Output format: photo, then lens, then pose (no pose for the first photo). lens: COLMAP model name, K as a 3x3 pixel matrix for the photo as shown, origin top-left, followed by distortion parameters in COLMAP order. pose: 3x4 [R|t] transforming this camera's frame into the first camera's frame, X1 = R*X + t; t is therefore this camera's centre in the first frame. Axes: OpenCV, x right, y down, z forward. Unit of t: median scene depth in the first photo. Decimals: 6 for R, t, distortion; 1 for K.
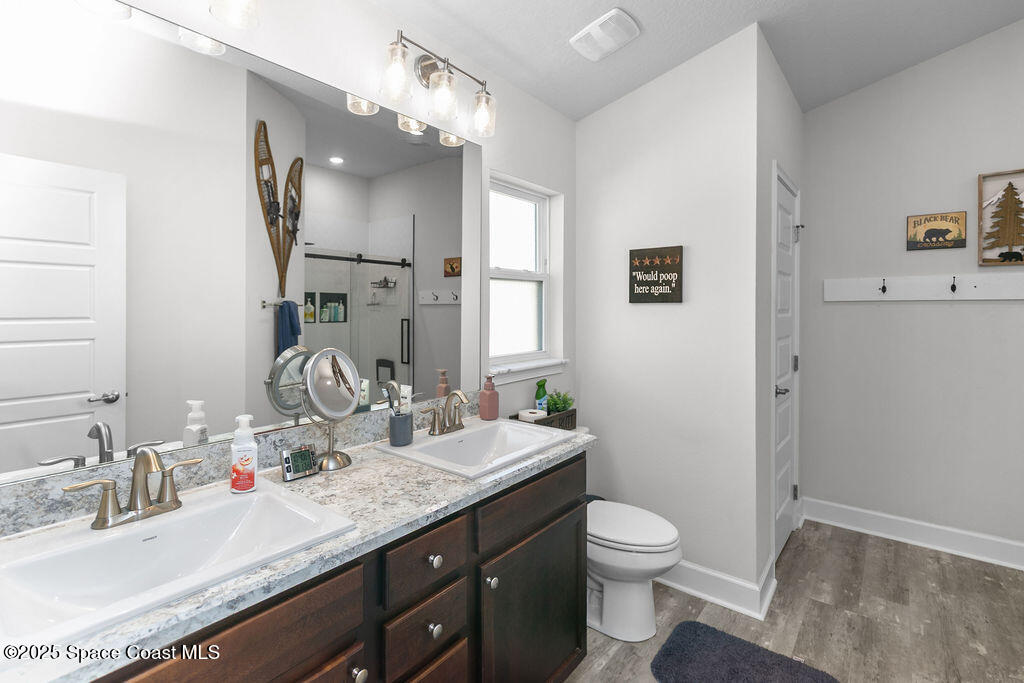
lens RADIAL K [[478.2, 0, 511.9], [0, 478.2, 310.6], [0, 0, 1]] dist [0.010091, -0.000261]
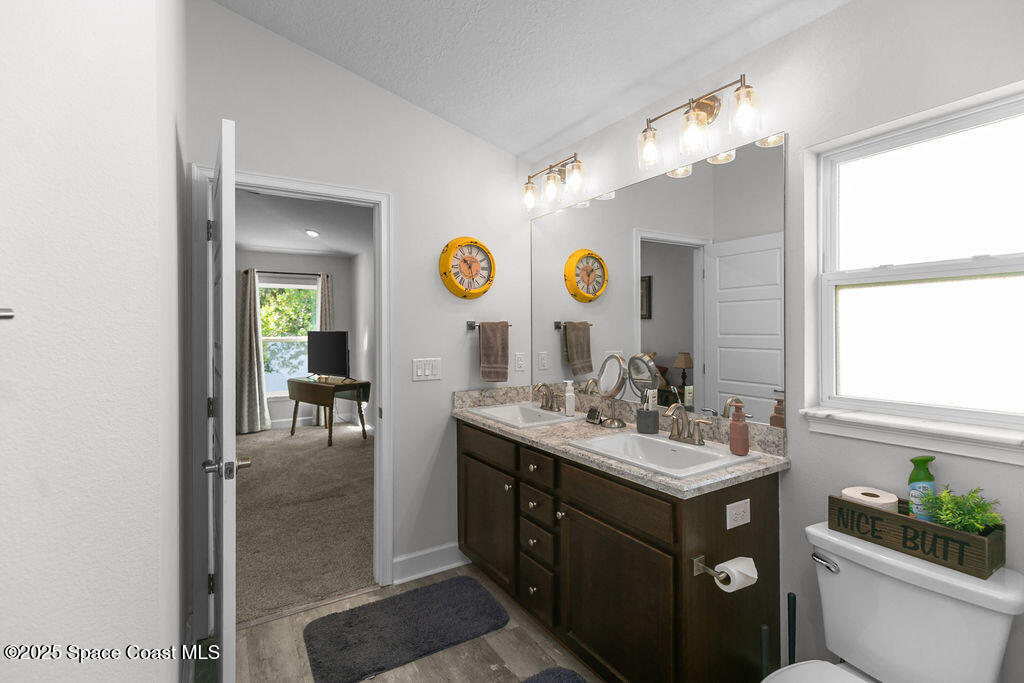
lens RADIAL K [[480.6, 0, 513.0], [0, 480.6, 331.4], [0, 0, 1]] dist [0.009346, -0.000239]
pose [[-0.331778, 0.005613, -0.943341, 0.923359], [0.005281, 0.999978, 0.004093, -0.007682], [0.943343, -0.003624, -0.331801, 0.881056]]
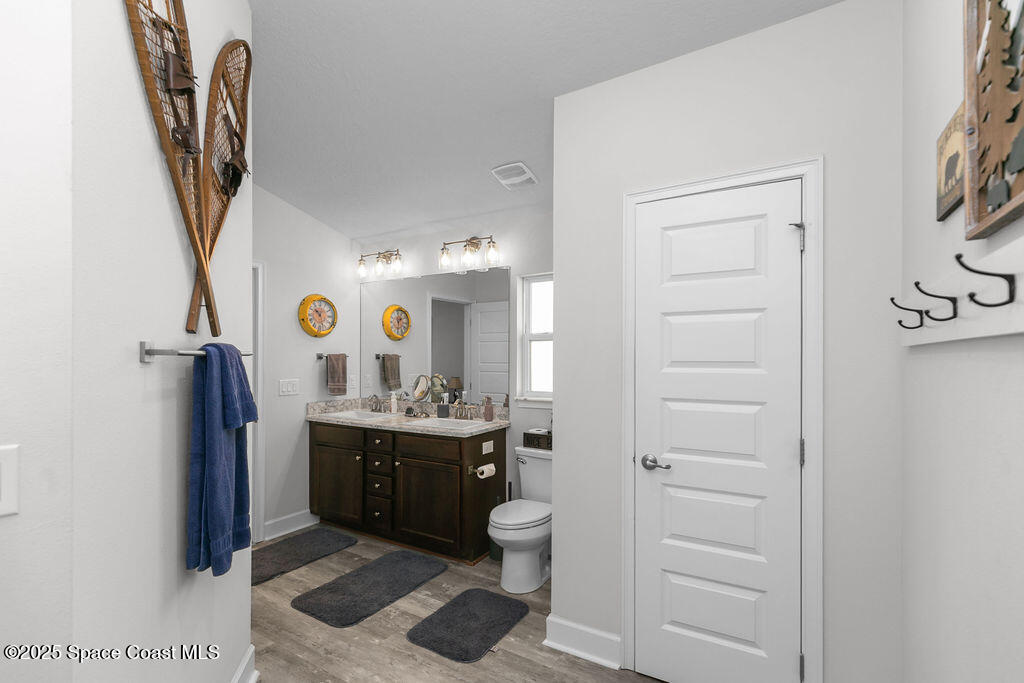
lens RADIAL K [[465.2, 0, 510.2], [0, 465.2, 344.6], [0, 0, 1]] dist [0.012468, -0.000149]
pose [[0.130286, -0.029839, -0.991027, 1.691891], [-0.000590, 0.999545, -0.030173, -0.010521], [0.991476, 0.004516, 0.130209, 0.829889]]
